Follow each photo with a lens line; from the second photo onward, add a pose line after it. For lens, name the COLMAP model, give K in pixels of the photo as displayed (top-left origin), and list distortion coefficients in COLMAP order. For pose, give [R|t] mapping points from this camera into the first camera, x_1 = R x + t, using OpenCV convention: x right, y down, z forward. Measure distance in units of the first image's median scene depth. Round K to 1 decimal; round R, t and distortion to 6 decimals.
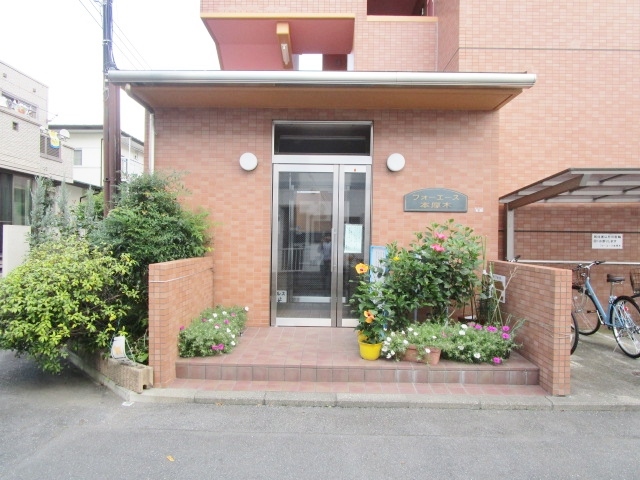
lens RADIAL K [[456.0, 0, 319.1], [0, 456.0, 240.2], [0, 0, 1]] dist [-0.032229, 0.004189]
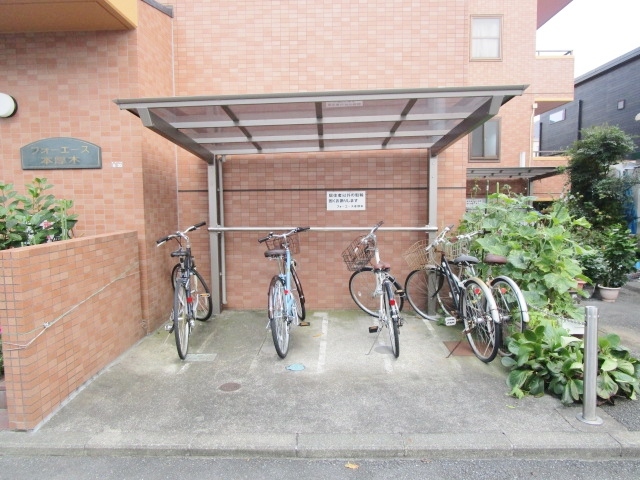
lens RADIAL K [[456.0, 0, 320.4], [0, 456.0, 241.0], [0, 0, 1]] dist [-0.032229, 0.004189]
pose [[0.999761, -0.021837, -0.000852, 0.594819], [0.021827, 0.995867, 0.088165, 0.001227], [-0.001076, -0.088162, 0.996106, 0.196973]]
